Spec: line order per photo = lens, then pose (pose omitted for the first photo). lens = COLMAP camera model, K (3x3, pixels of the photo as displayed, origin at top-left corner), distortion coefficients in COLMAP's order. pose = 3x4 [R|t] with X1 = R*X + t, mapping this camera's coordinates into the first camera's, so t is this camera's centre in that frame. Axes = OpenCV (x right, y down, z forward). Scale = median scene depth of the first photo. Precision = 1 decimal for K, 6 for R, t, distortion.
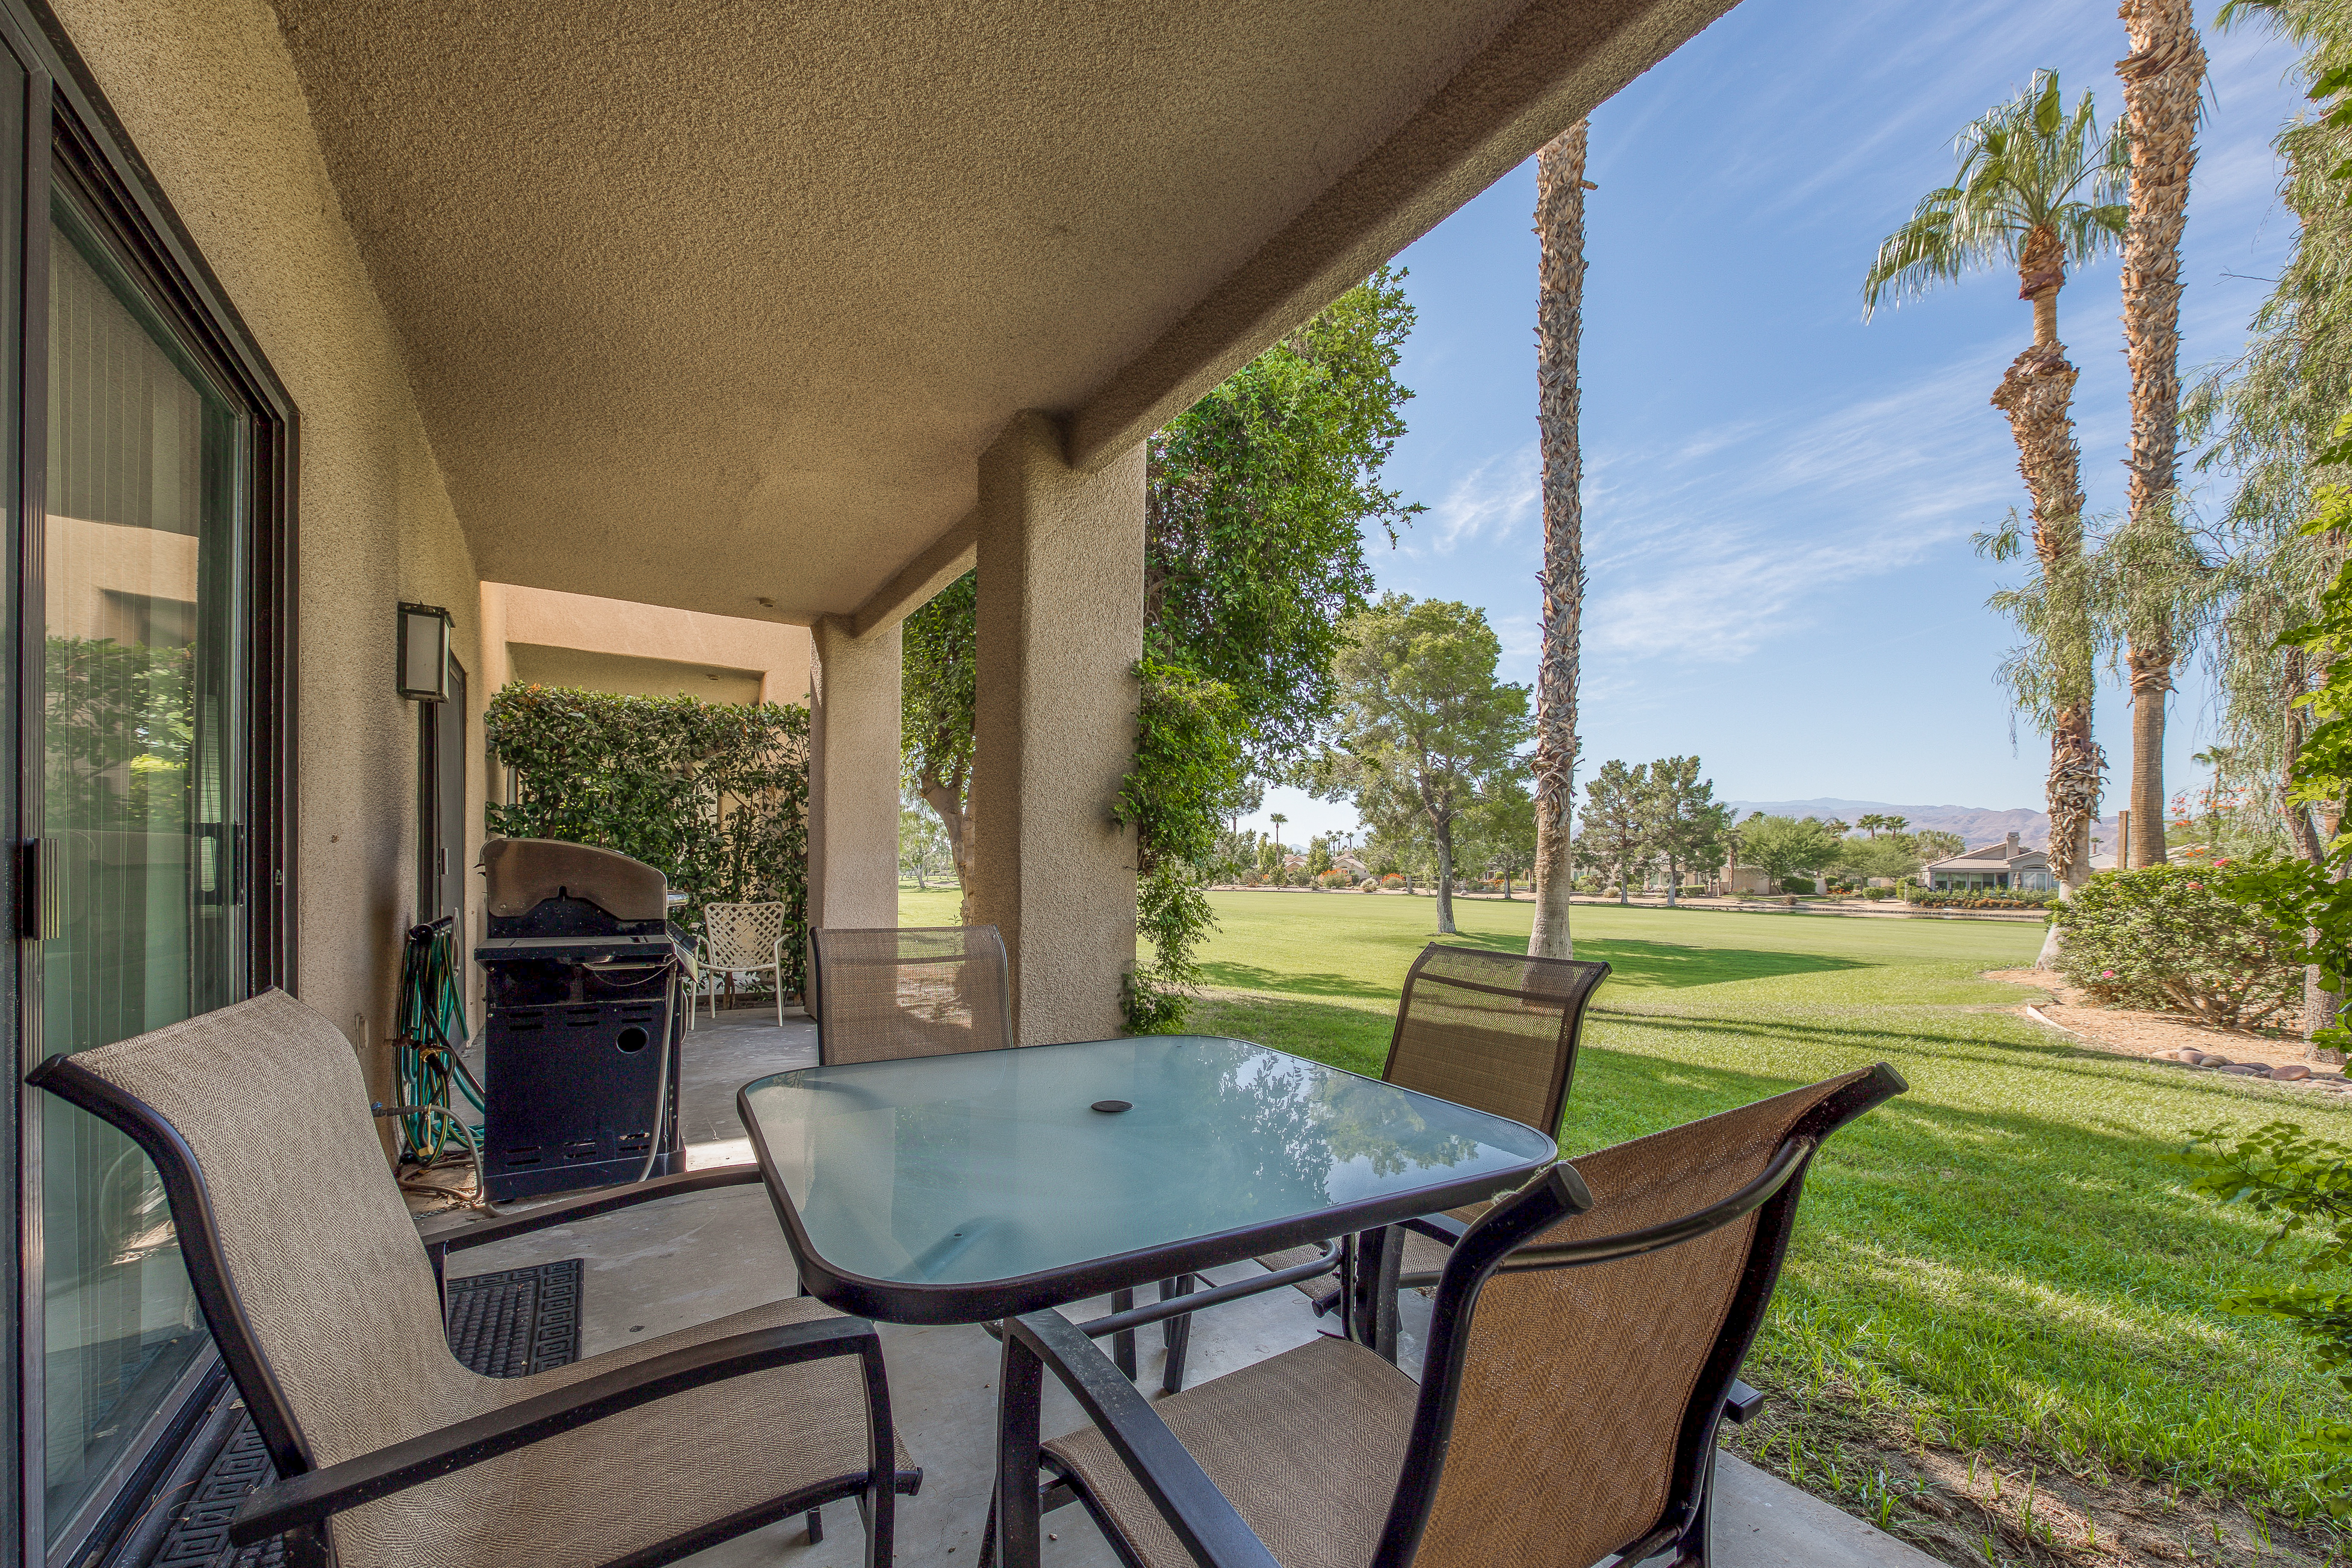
lens RADIAL K [[907.7, 0, 1167.7], [0, 907.7, 884.3], [0, 0, 1]] dist [-0.000136, -0.000027]
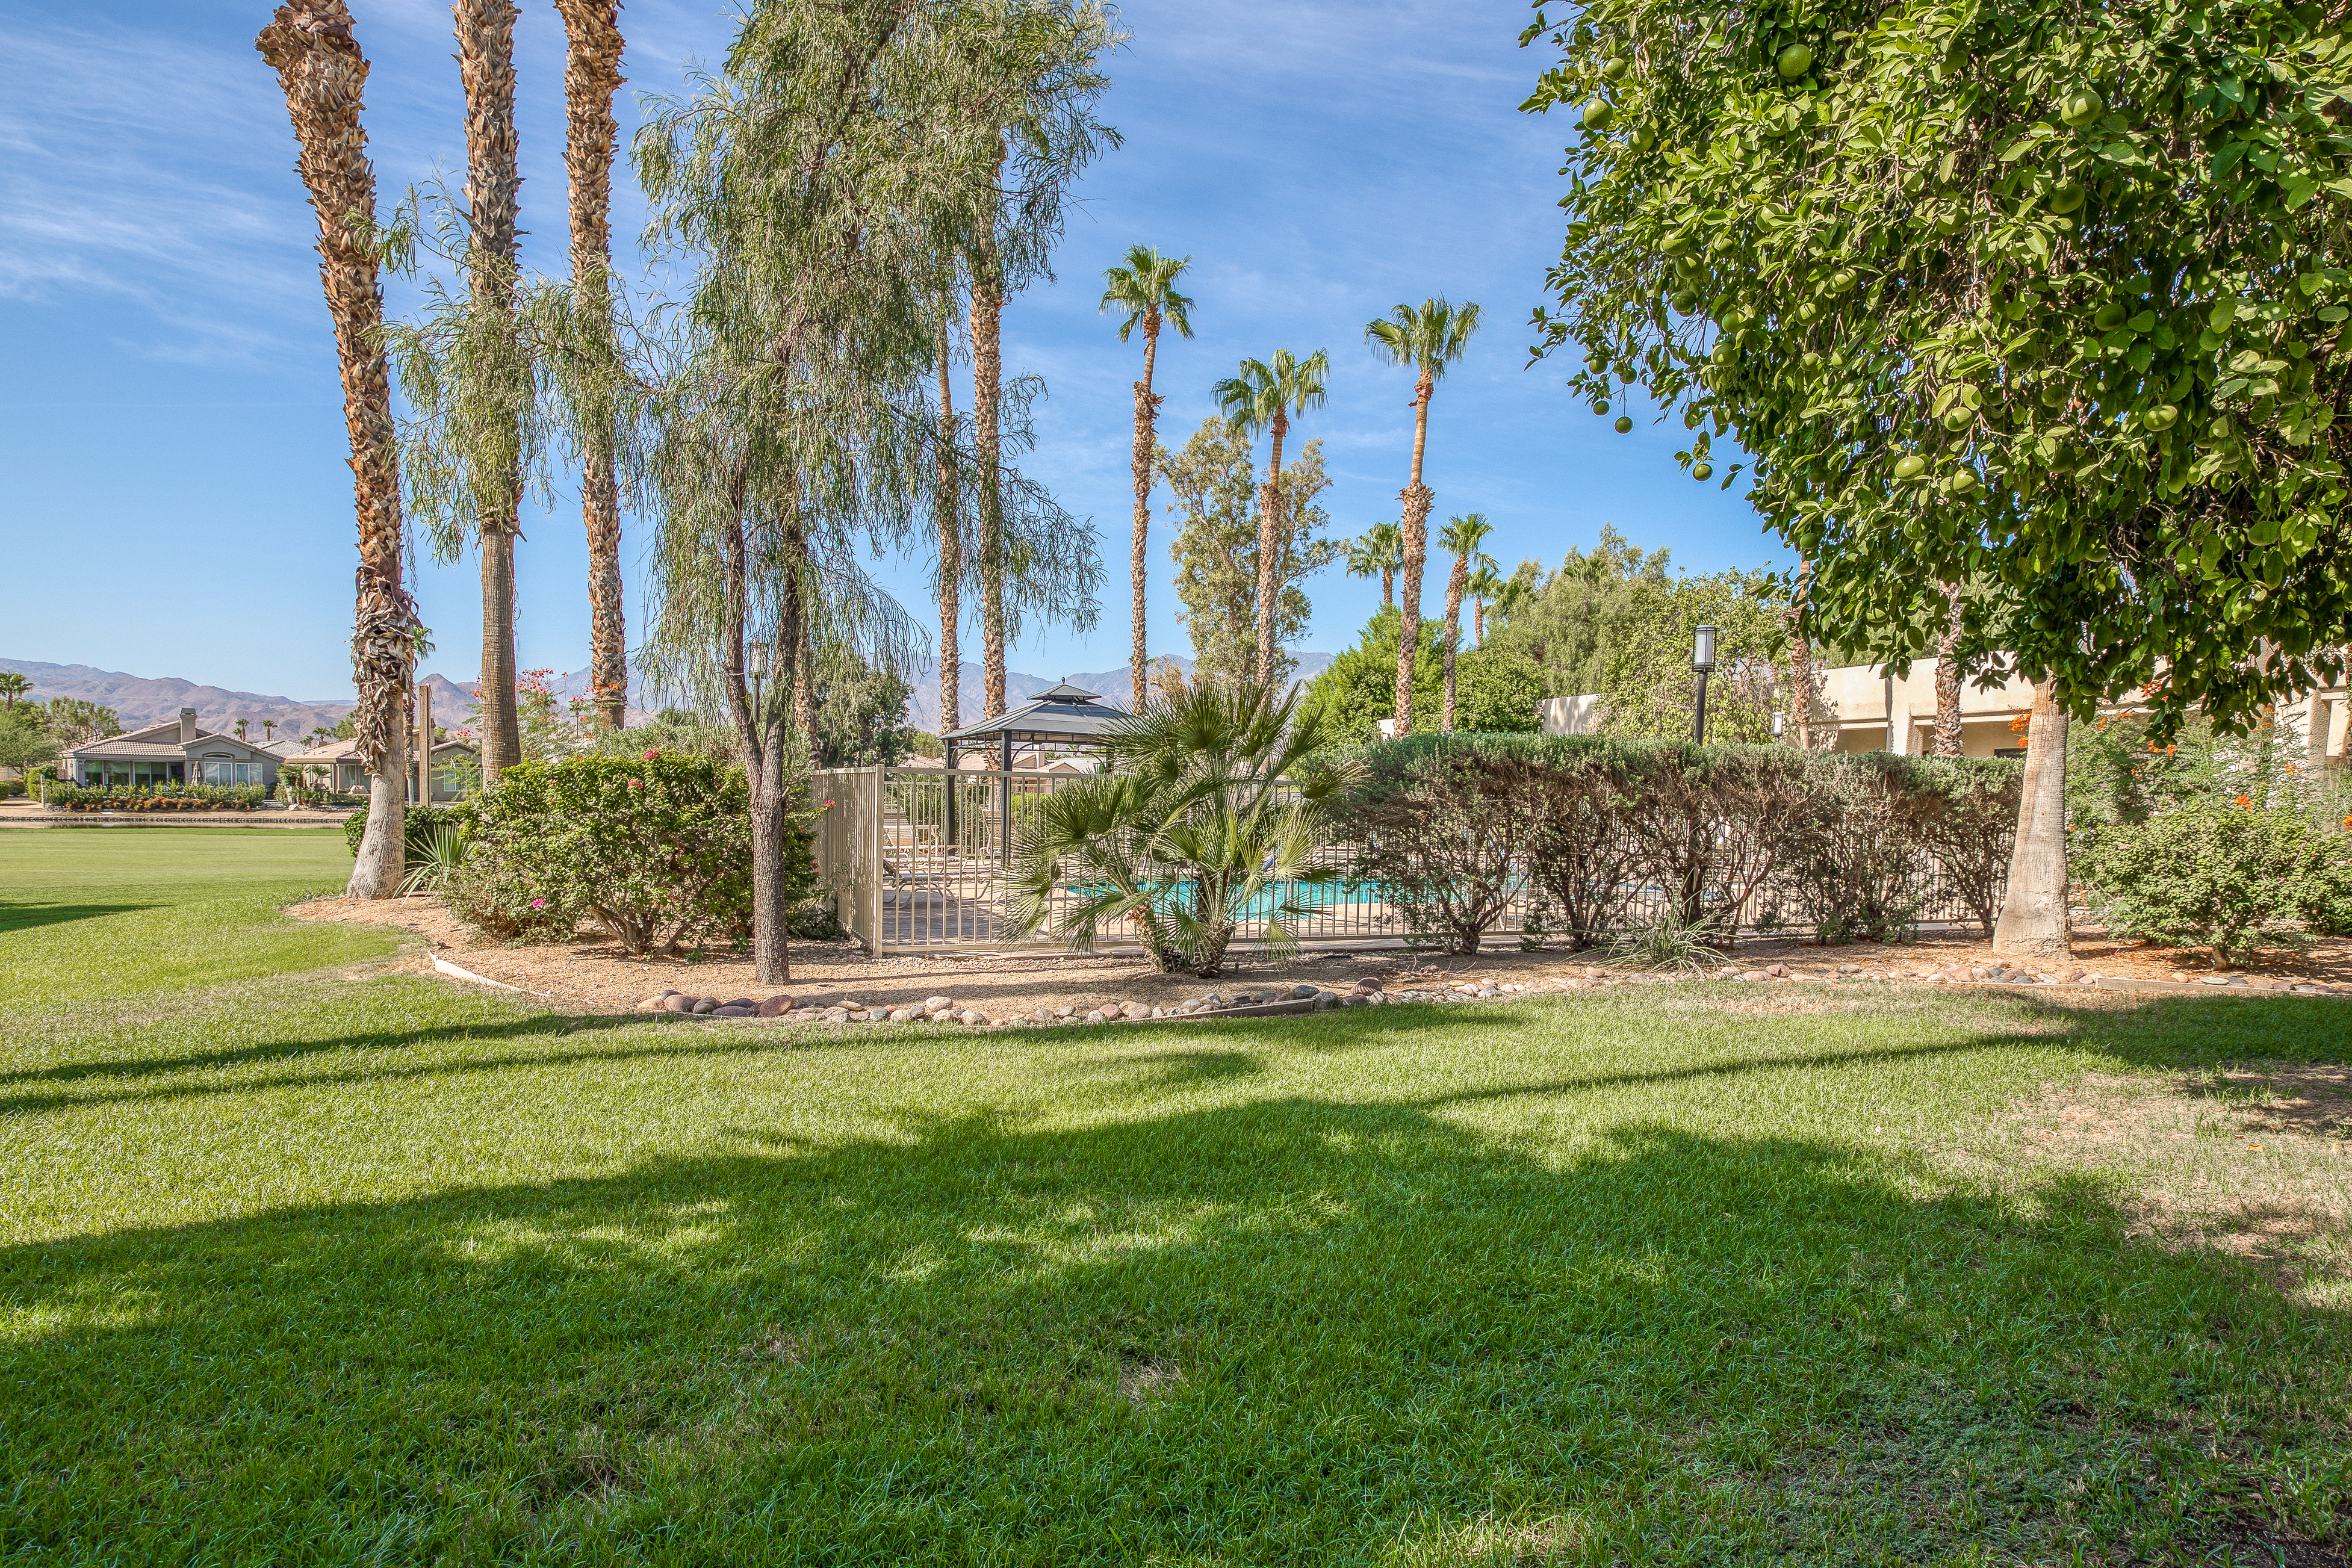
lens RADIAL K [[1268.4, 0, 1186.6], [0, 1268.4, 864.2], [0, 0, 1]] dist [-0.001748, -0.000882]
pose [[0.140112, -0.067304, 0.987846, 0.057874], [-0.000887, 0.997678, 0.068099, -0.002277], [-0.990135, -0.010417, 0.139727, 0.203190]]
